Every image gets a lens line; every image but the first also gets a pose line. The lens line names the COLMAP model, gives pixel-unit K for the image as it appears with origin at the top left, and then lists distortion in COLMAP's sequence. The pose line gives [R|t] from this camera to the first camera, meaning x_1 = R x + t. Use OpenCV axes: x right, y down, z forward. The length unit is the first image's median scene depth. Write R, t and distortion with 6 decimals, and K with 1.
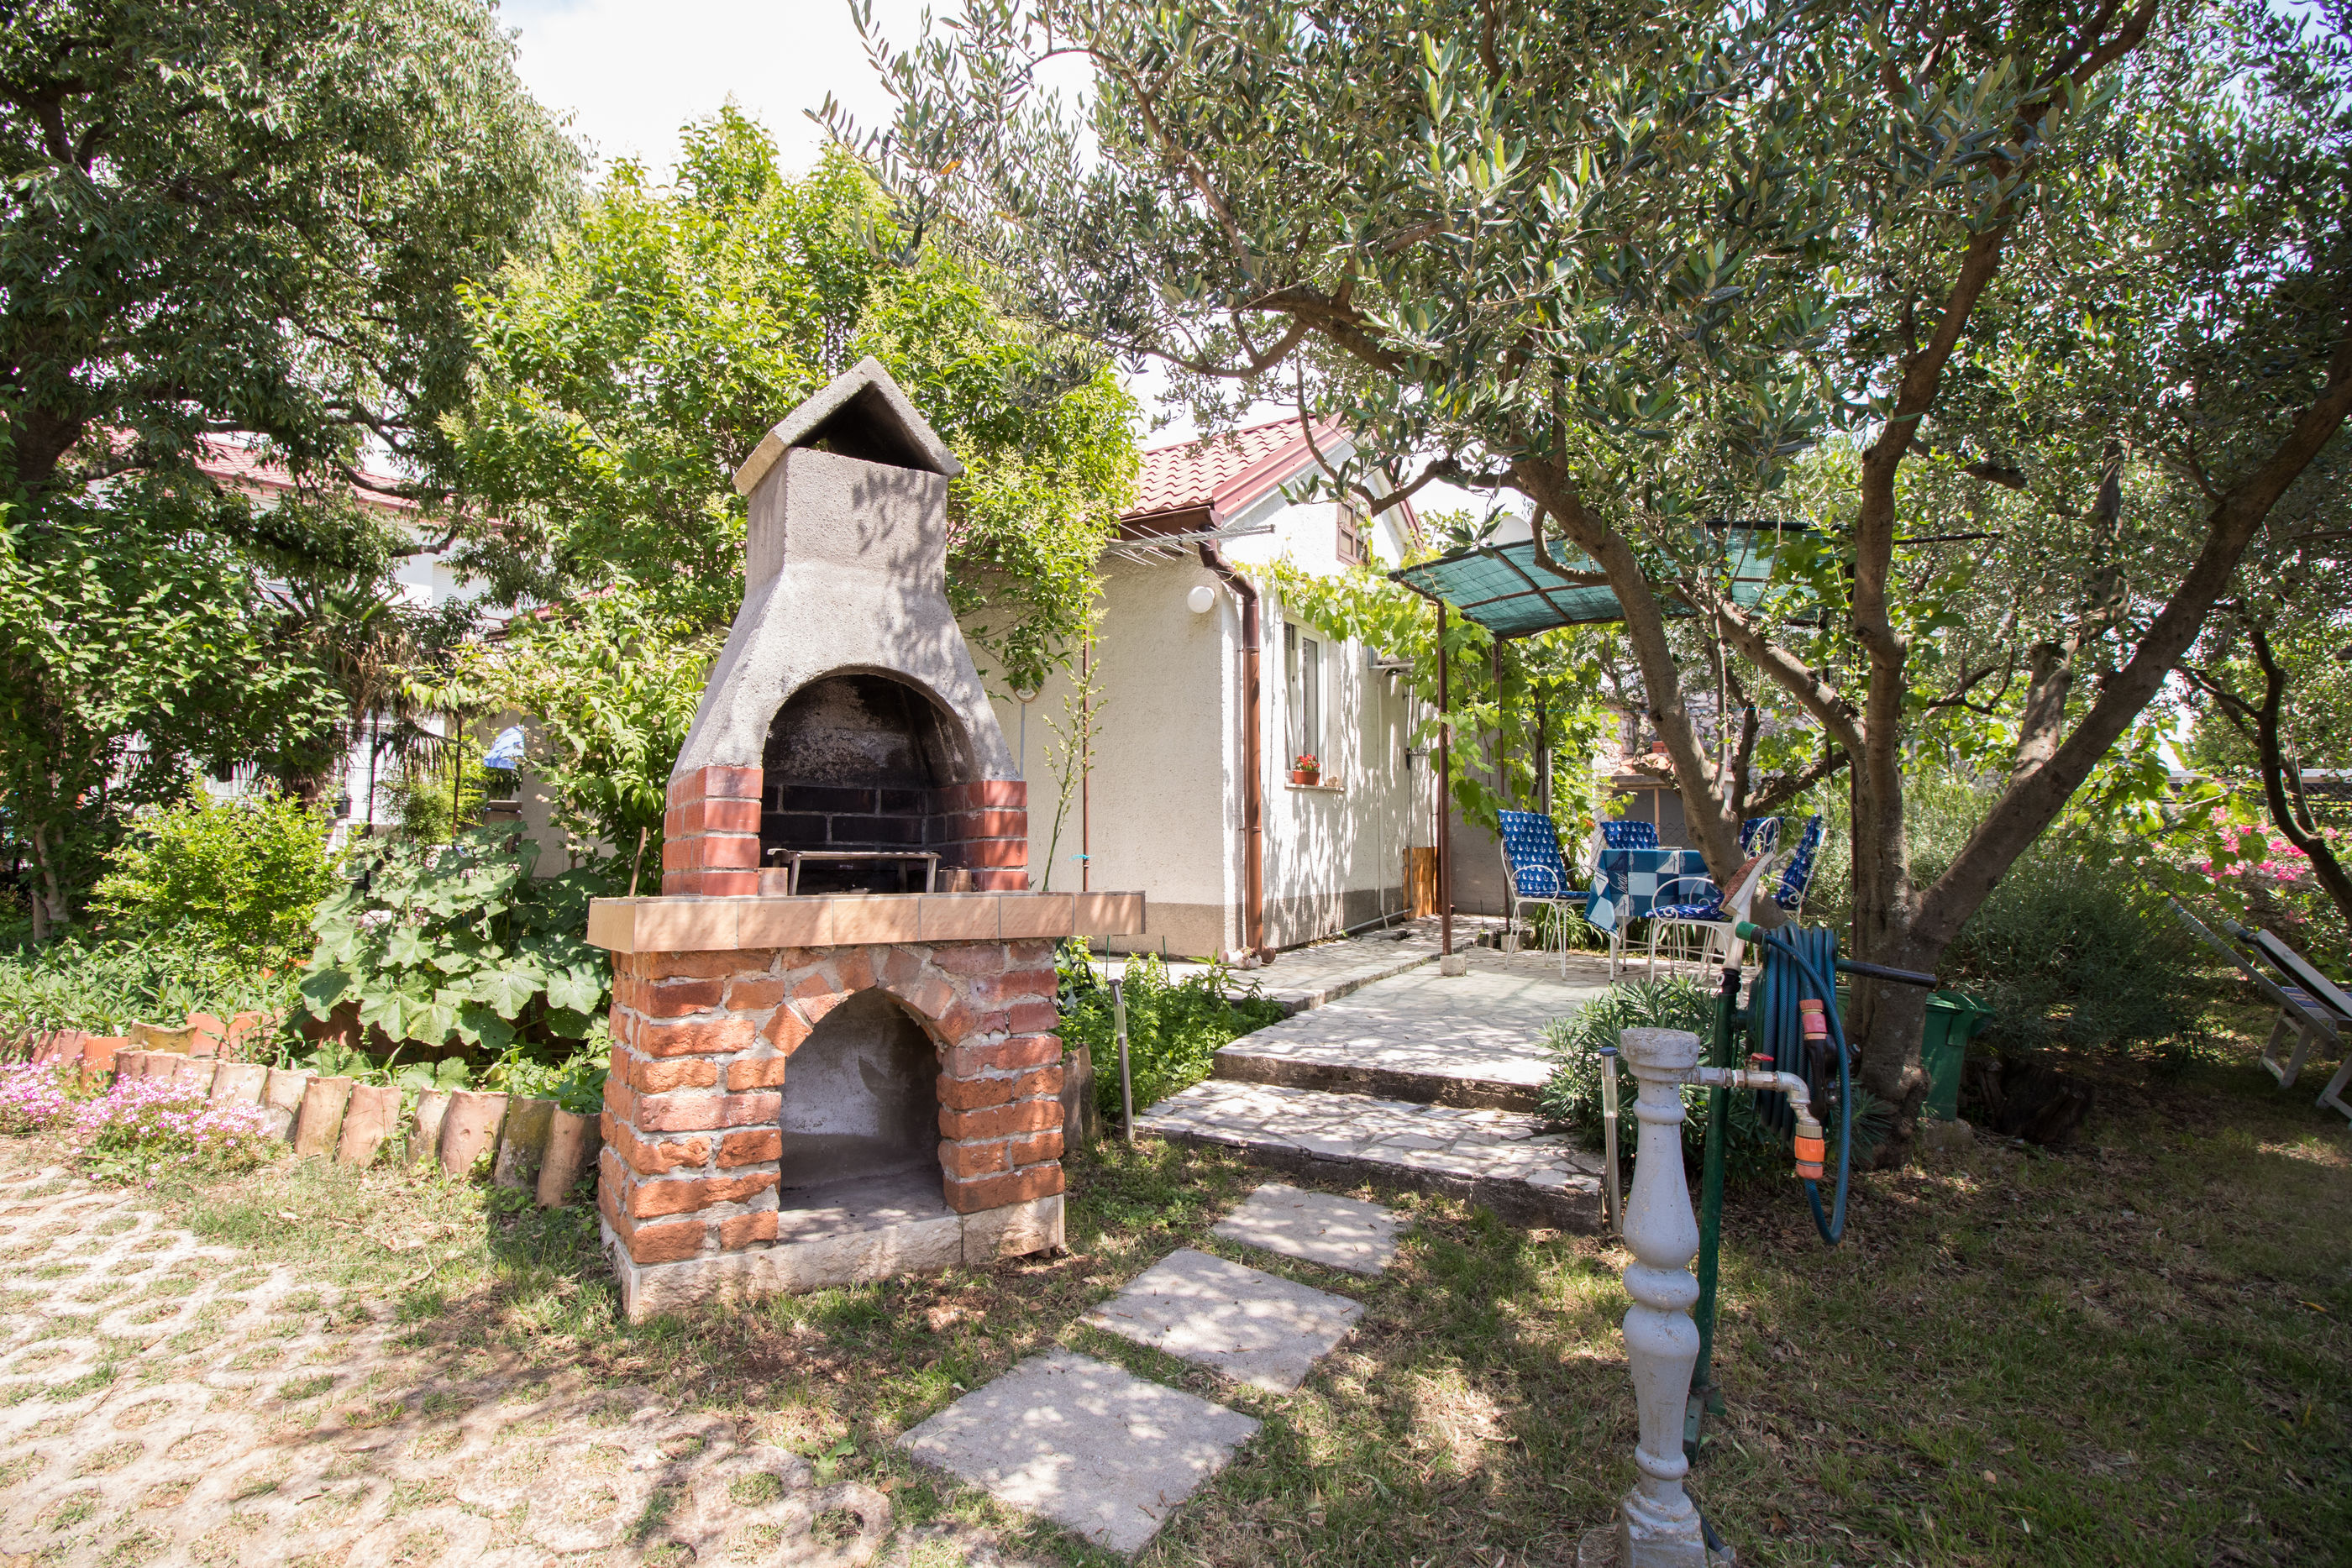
lens RADIAL K [[1085.2, 0, 1152.5], [0, 1085.2, 776.6], [0, 0, 1]] dist [-0.000593, -0.014561]
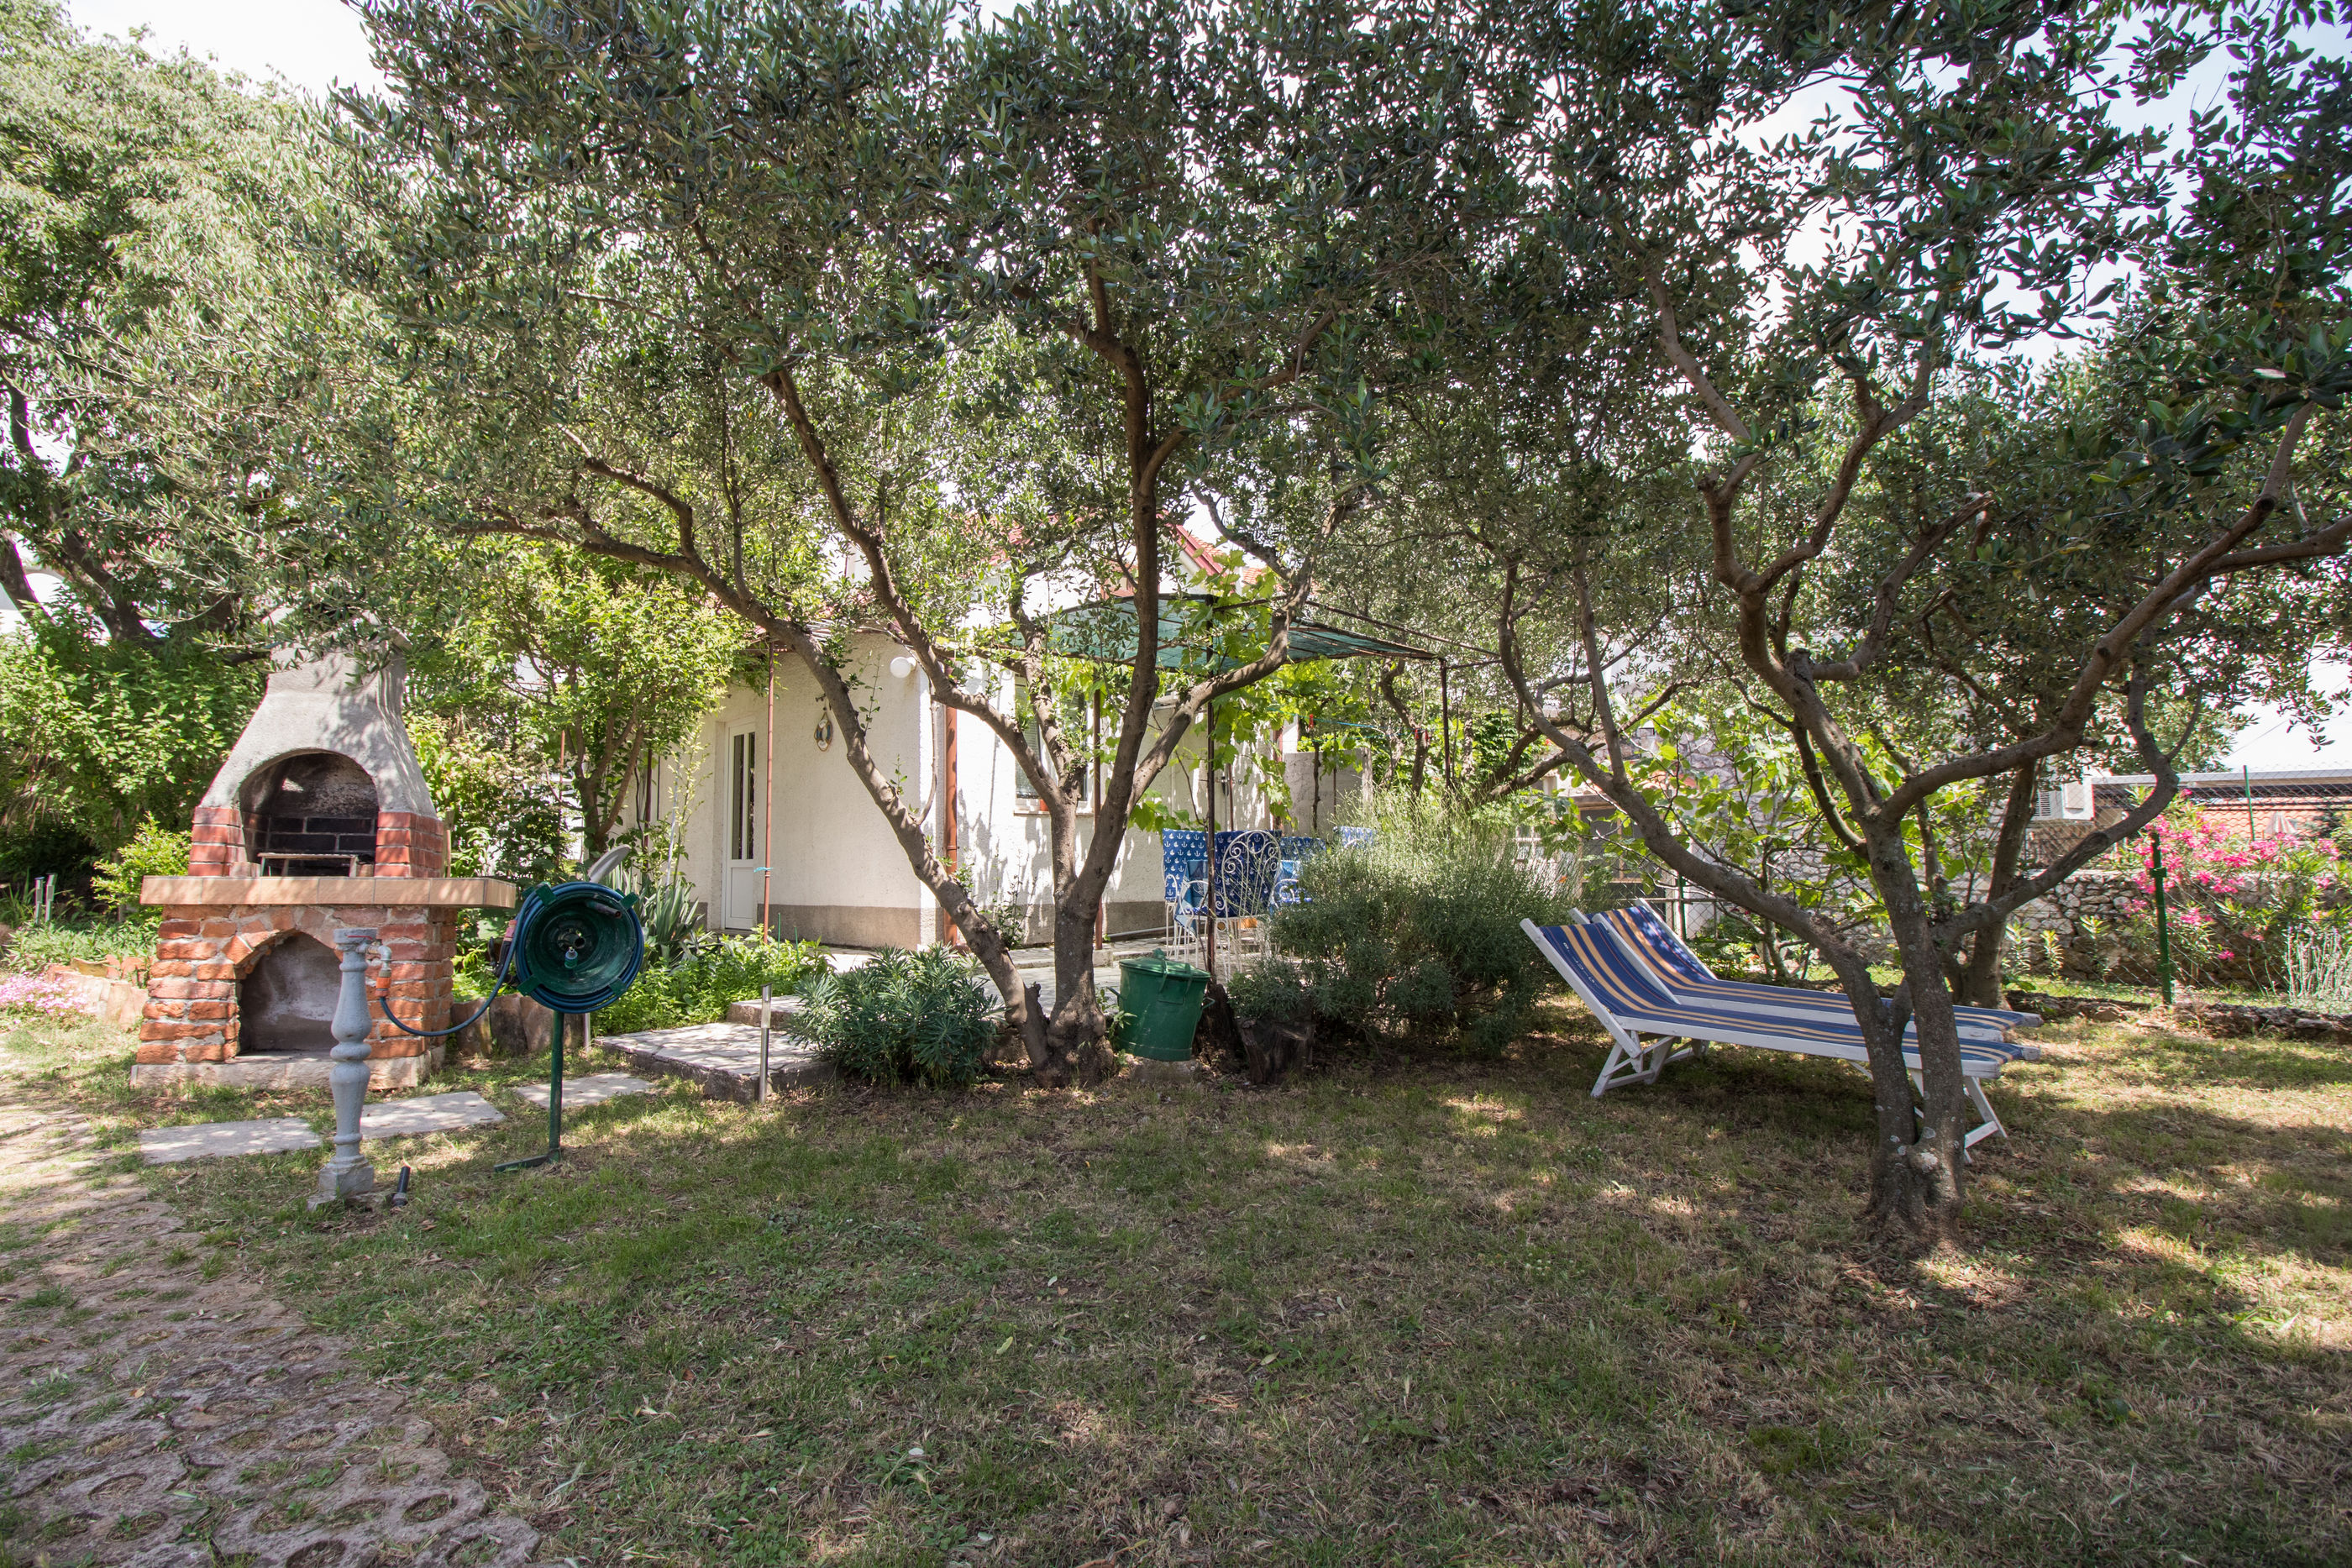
lens RADIAL K [[1131.5, 0, 1216.9], [0, 1131.5, 767.5], [0, 0, 1]] dist [0.015426, -0.016412]
pose [[0.975496, -0.031027, -0.217820, 0.647503], [0.021918, 0.998786, -0.044114, 0.016818], [0.218924, 0.038259, 0.974992, -0.200463]]
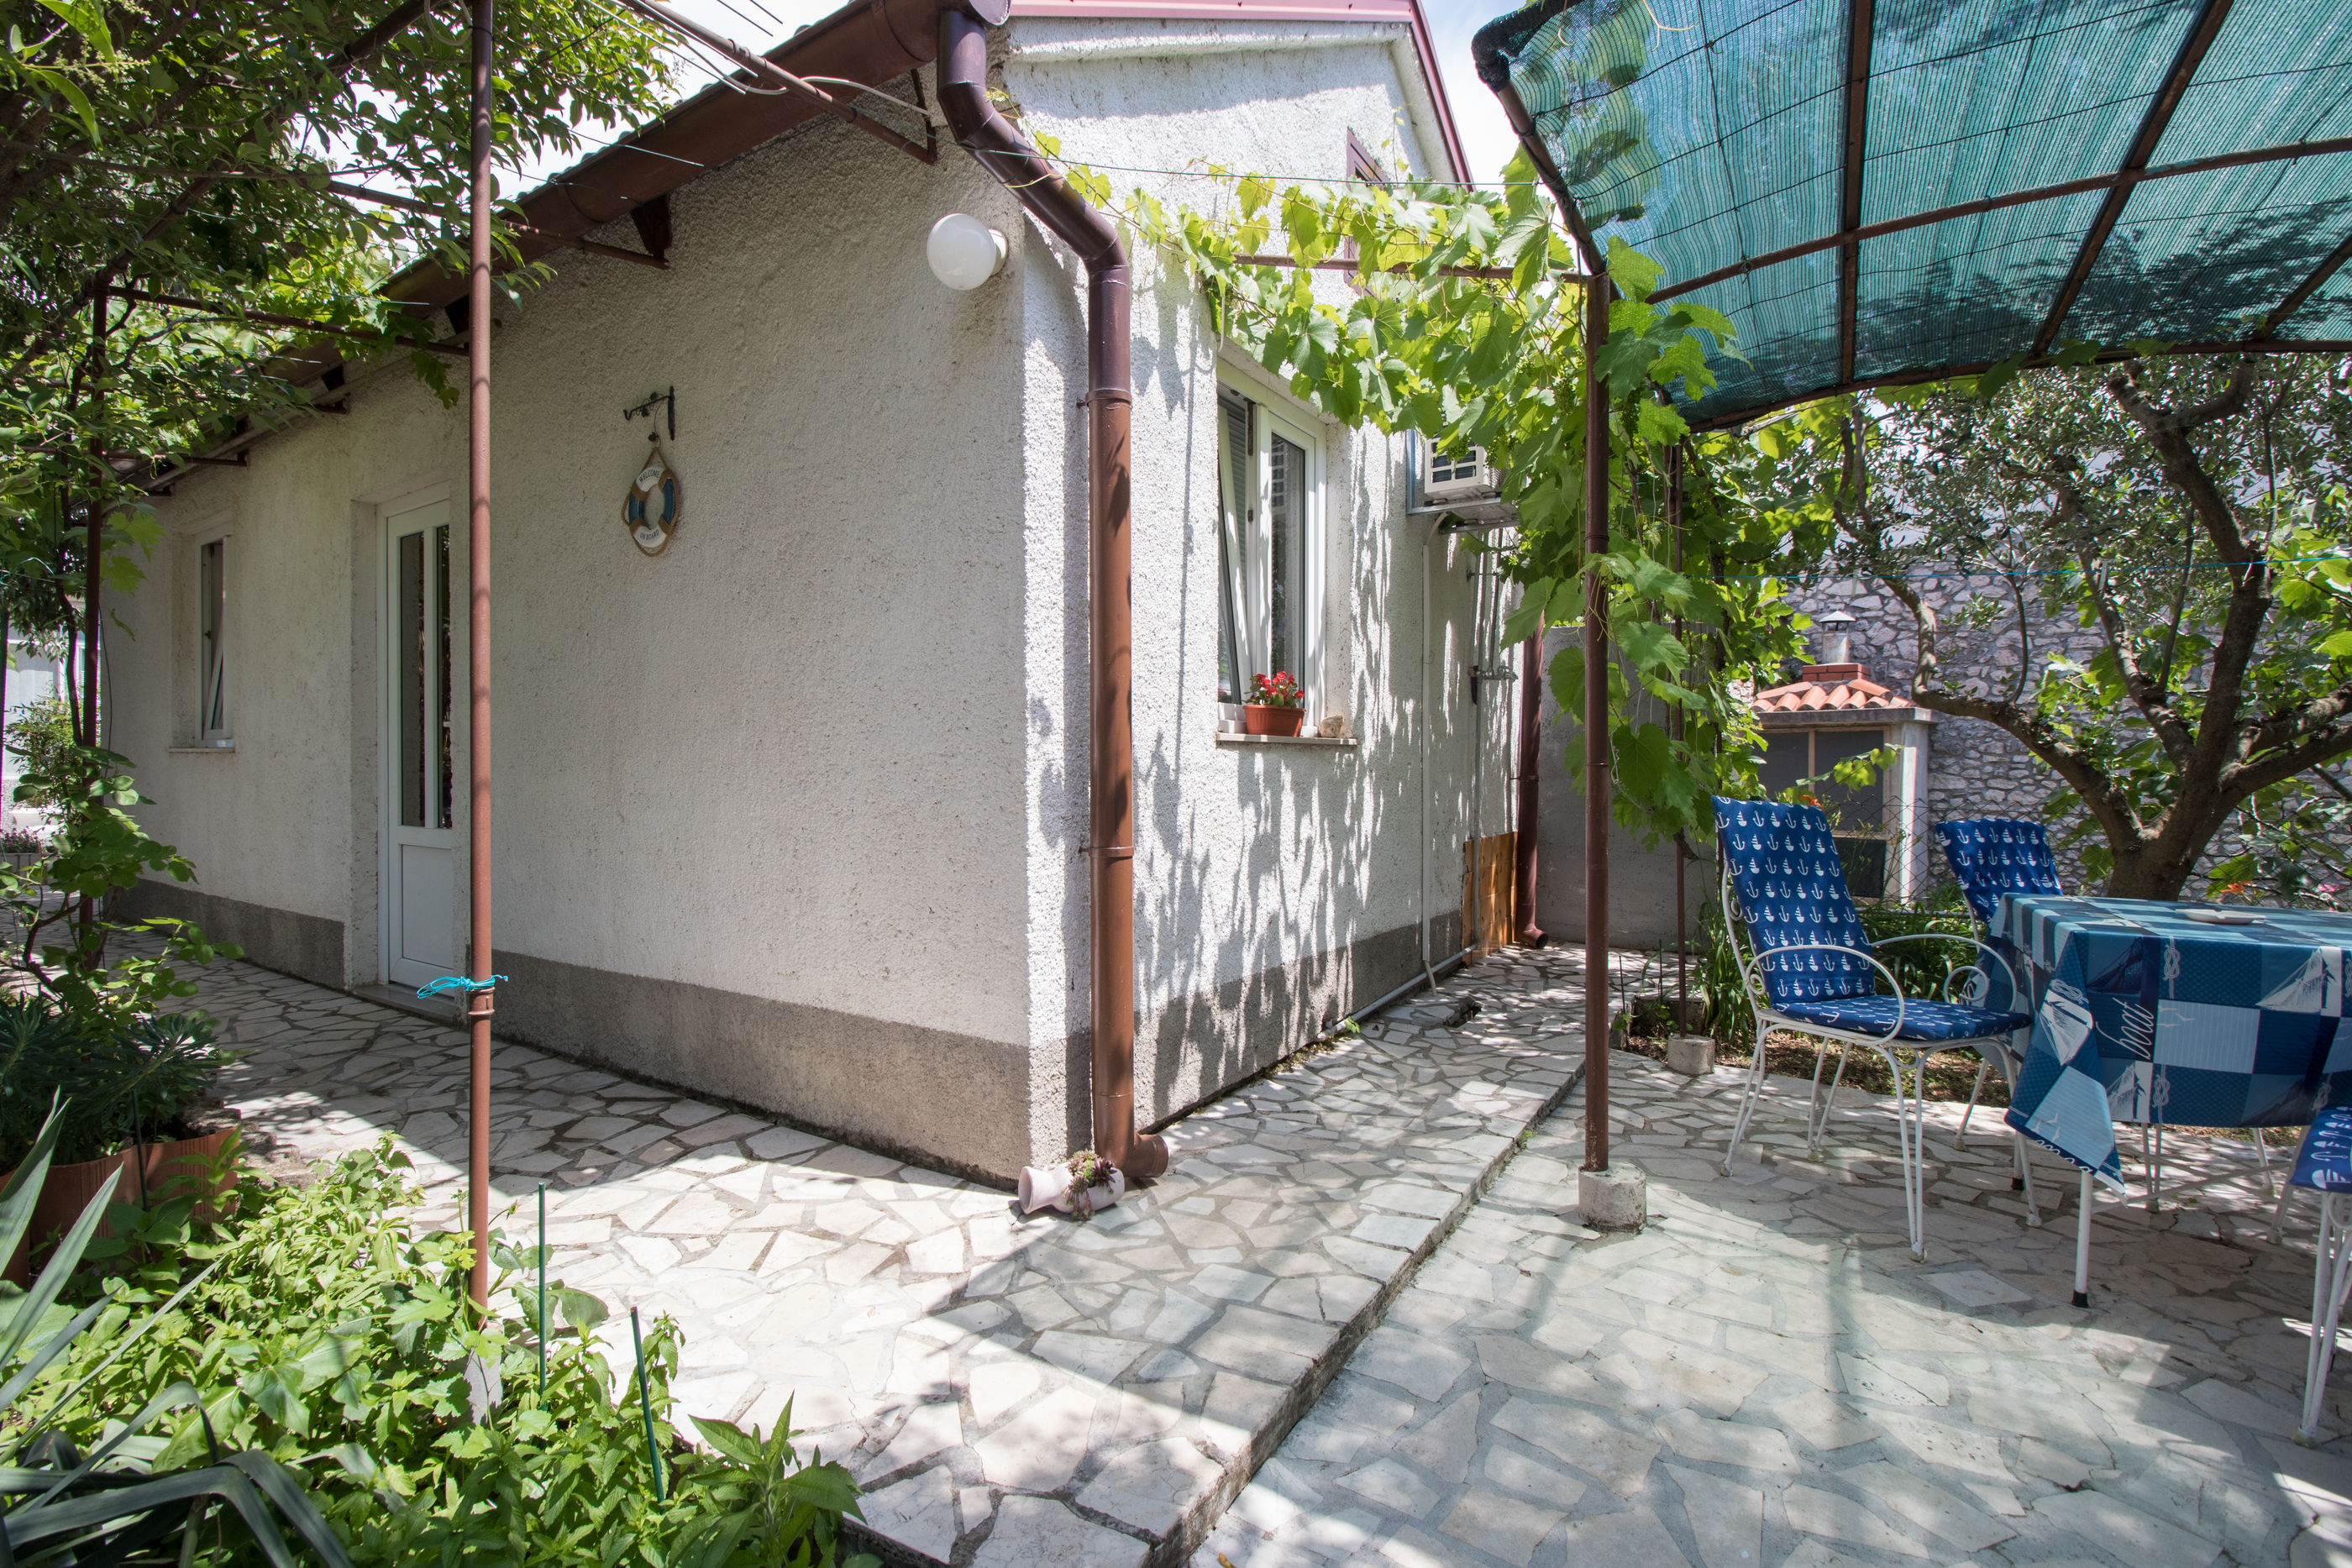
lens RADIAL K [[1085.2, 0, 1152.5], [0, 1085.2, 776.6], [0, 0, 1]] dist [-0.000593, -0.014561]
pose [[0.999499, 0.000785, -0.031647, 0.112401], [0.001125, 0.998179, 0.060314, -0.002912], [0.031637, -0.060320, 0.997678, 0.563837]]
